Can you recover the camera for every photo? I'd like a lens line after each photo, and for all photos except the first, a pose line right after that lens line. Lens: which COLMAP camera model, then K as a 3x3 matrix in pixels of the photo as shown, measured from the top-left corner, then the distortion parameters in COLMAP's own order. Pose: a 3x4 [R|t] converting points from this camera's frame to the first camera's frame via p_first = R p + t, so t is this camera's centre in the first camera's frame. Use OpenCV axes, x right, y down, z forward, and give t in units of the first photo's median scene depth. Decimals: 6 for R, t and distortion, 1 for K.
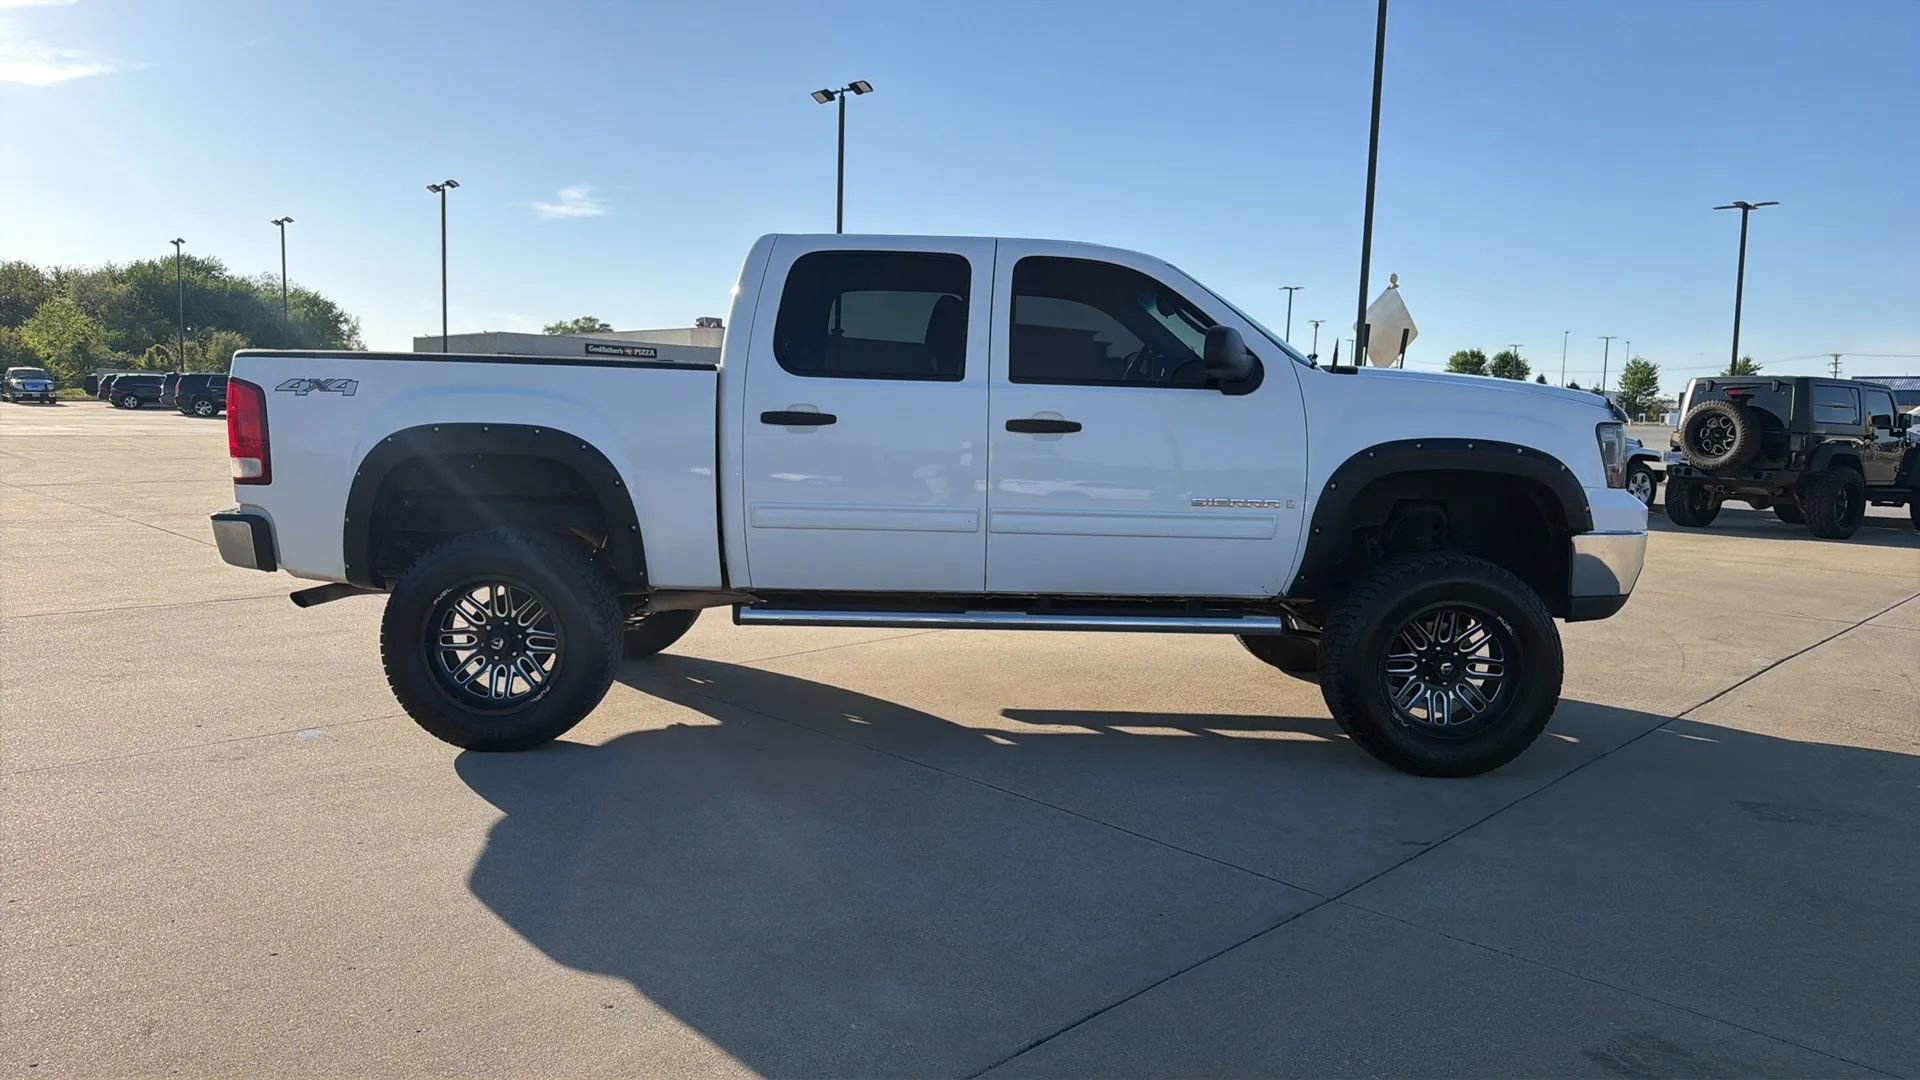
lens RADIAL K [[1316.1, 0, 942.5], [0, 1316.1, 541.2], [0, 0, 1]] dist [0.074197, -0.116681]
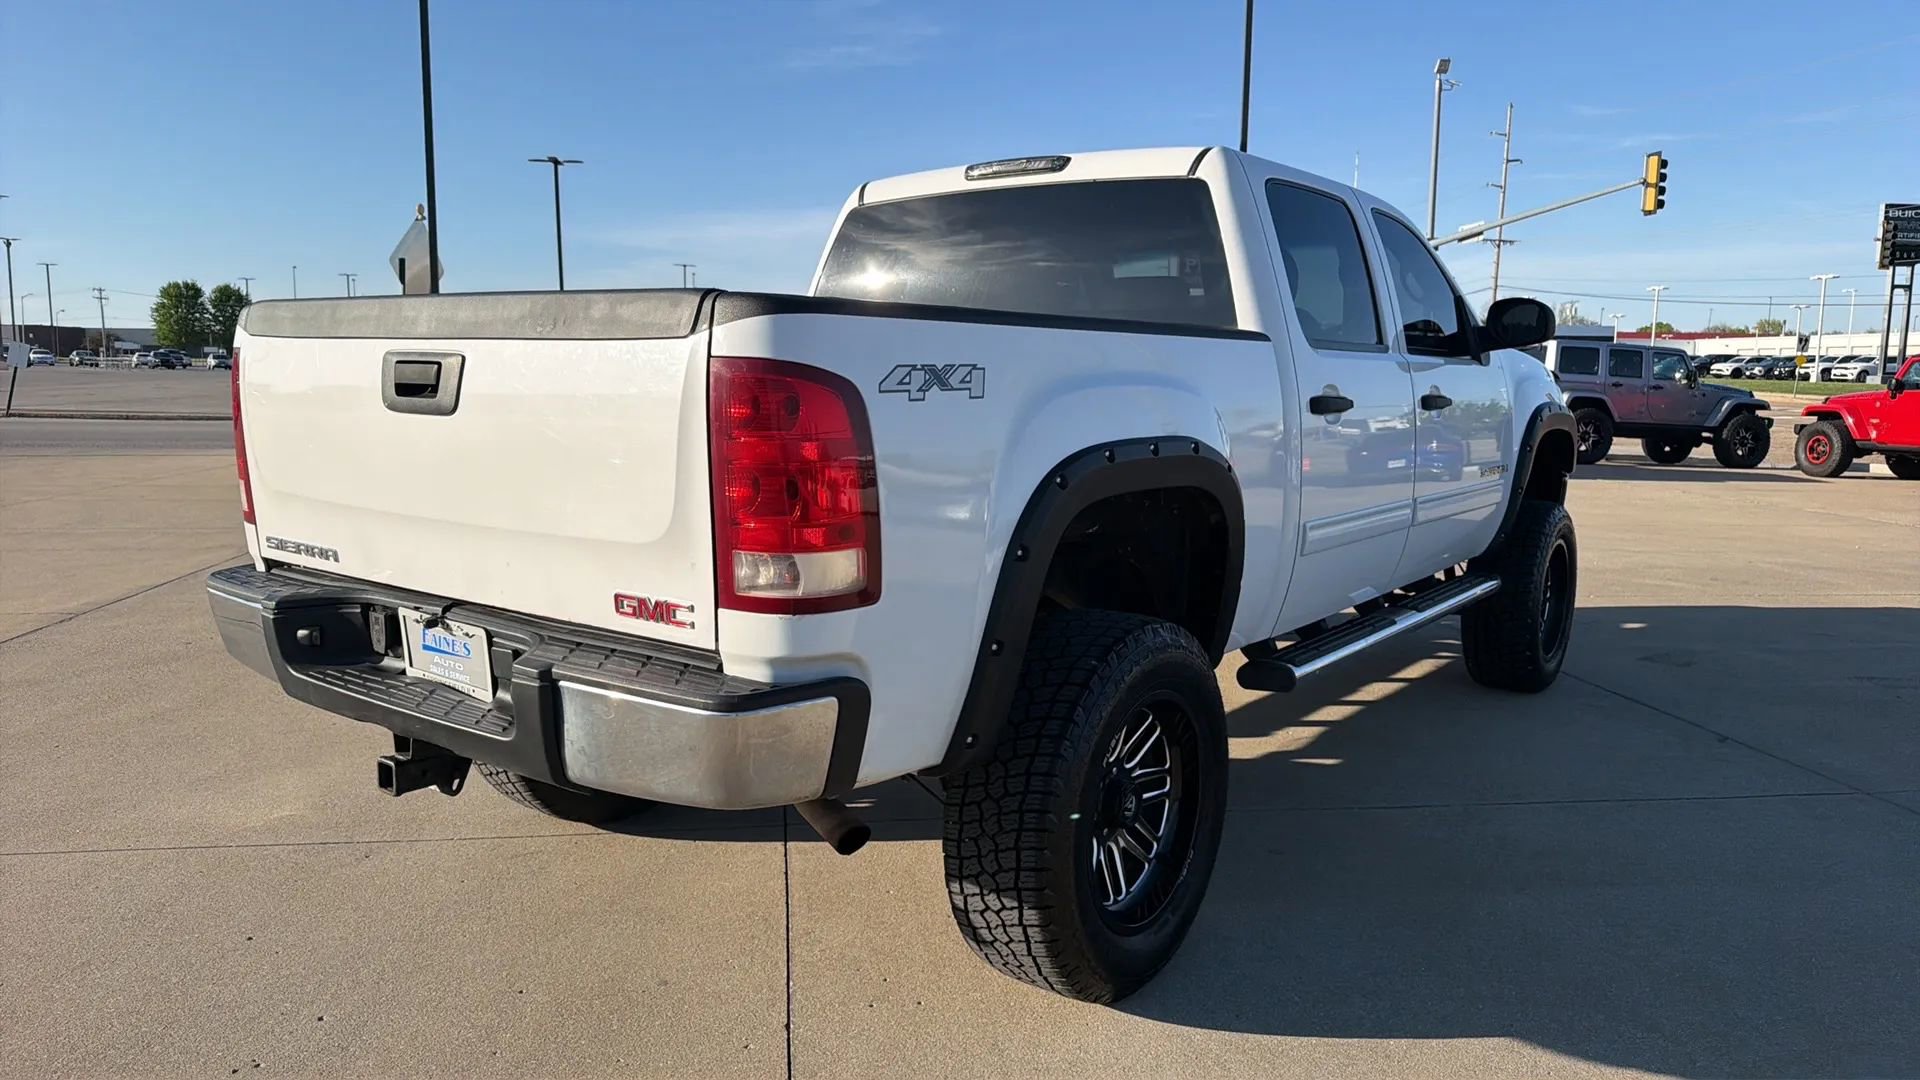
lens RADIAL K [[1304.1, 0, 977.2], [0, 1304.1, 543.0], [0, 0, 1]] dist [0.077595, -0.091176]
pose [[0.583418, -0.123416, 0.802740, -0.828264], [0.083323, 0.992267, 0.091997, -0.099255], [-0.807887, 0.013214, 0.589190, 0.707414]]
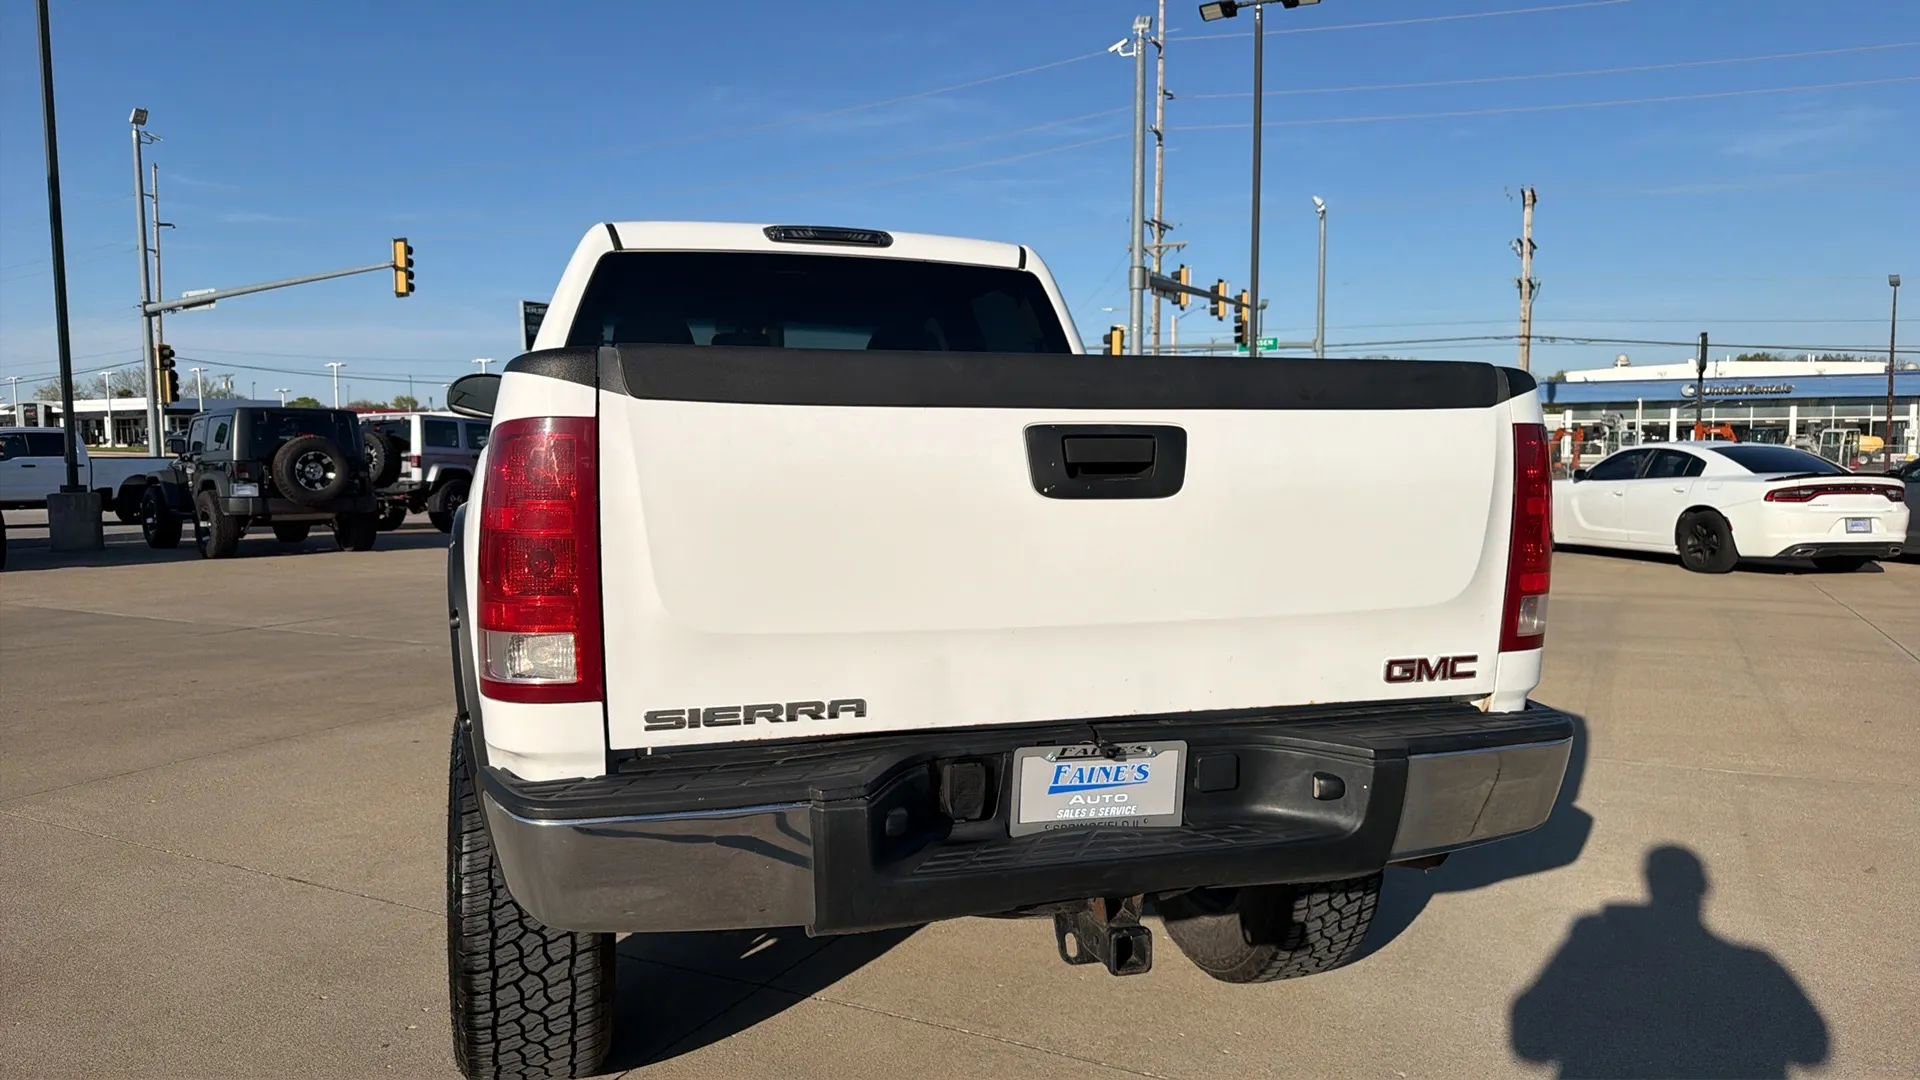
lens RADIAL K [[1308.2, 0, 922.8], [0, 1308.2, 541.8], [0, 0, 1]] dist [0.076141, -0.071648]
pose [[-0.292284, -0.091767, 0.951919, -0.920152], [0.098982, 0.987137, 0.125554, -0.163599], [-0.951195, 0.130920, -0.279441, 1.344532]]
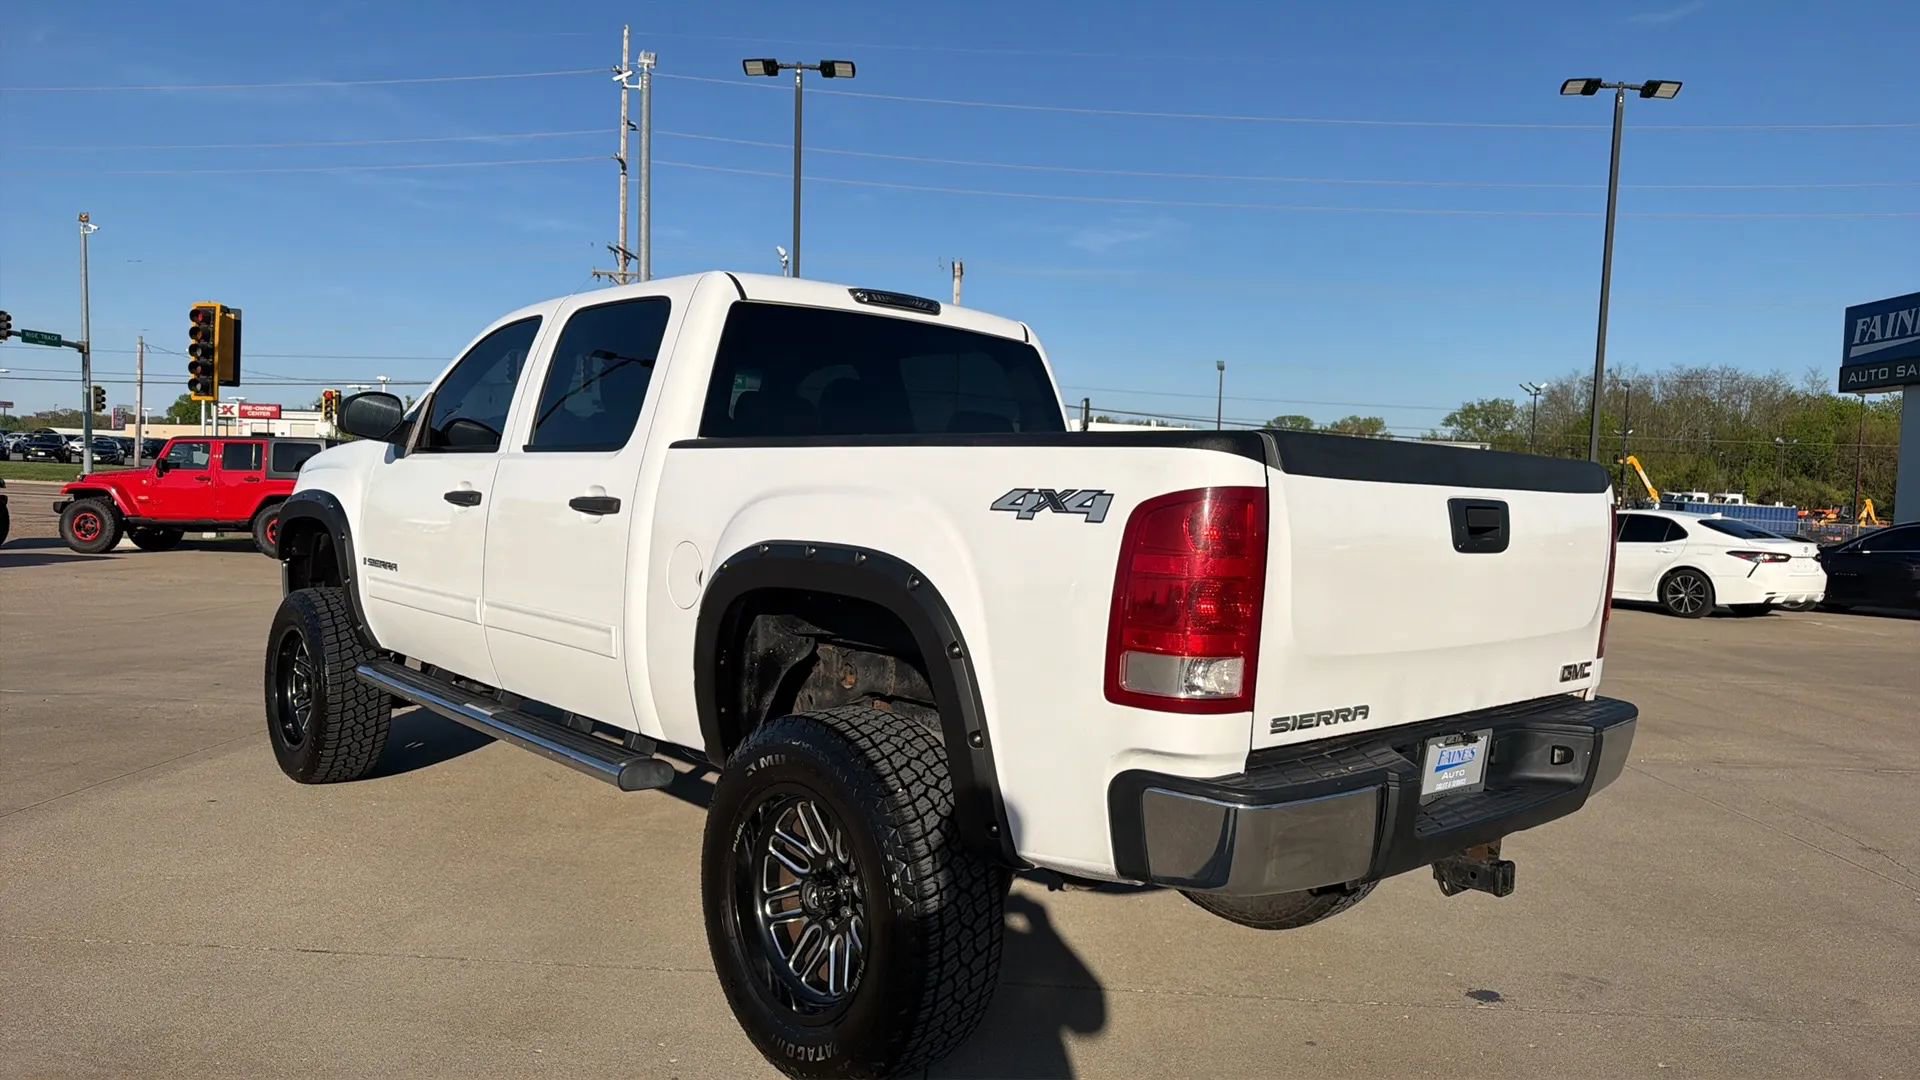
lens RADIAL K [[1308.2, 0, 922.8], [0, 1308.2, 541.8], [0, 0, 1]] dist [0.076141, -0.071648]
pose [[-0.663689, -0.078705, 0.743857, -0.808939], [0.032386, 0.990493, 0.133696, -0.208576], [-0.747307, 0.112823, -0.654830, 1.725877]]
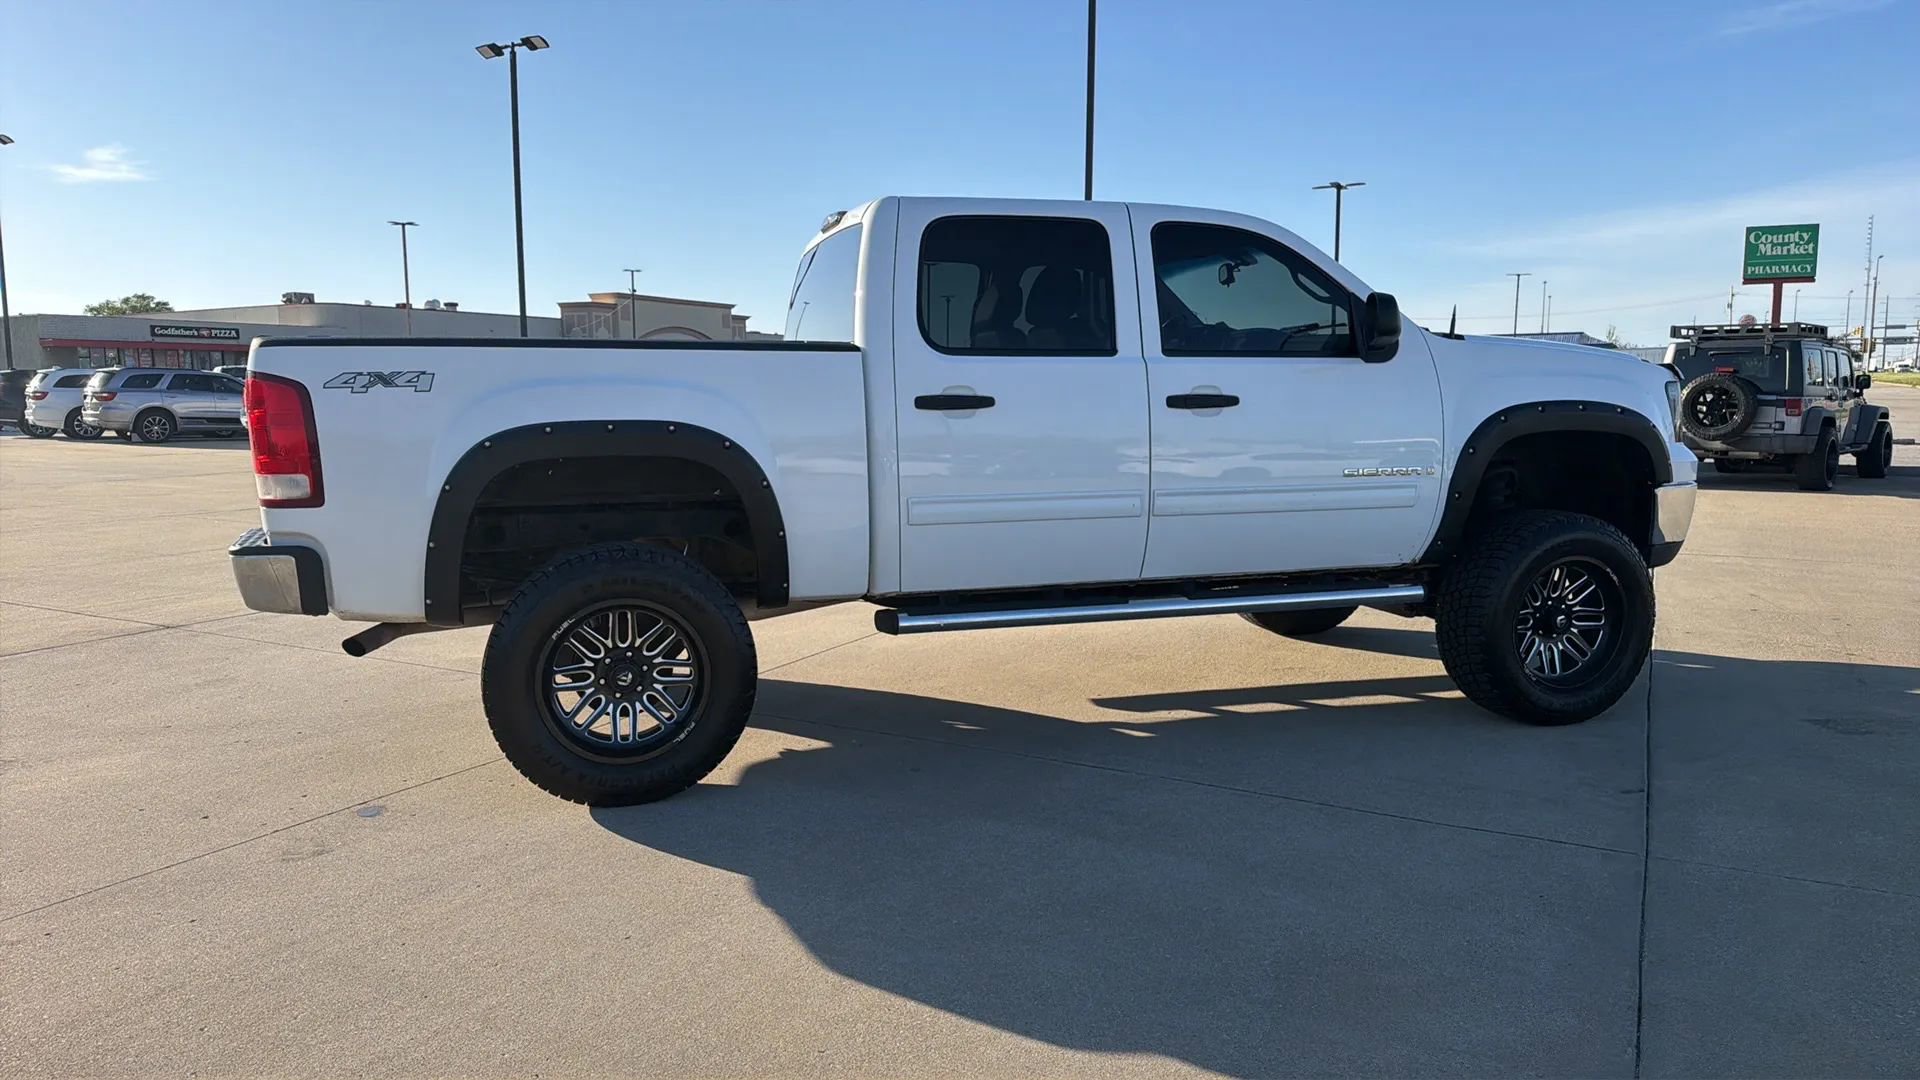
lens RADIAL K [[1316.1, 0, 942.5], [0, 1316.1, 541.2], [0, 0, 1]] dist [0.074197, -0.116681]
pose [[0.958638, -0.061406, 0.277925, -0.368295], [0.056027, 0.998057, 0.027261, -0.022388], [-0.279059, -0.010562, 0.960216, 0.130211]]
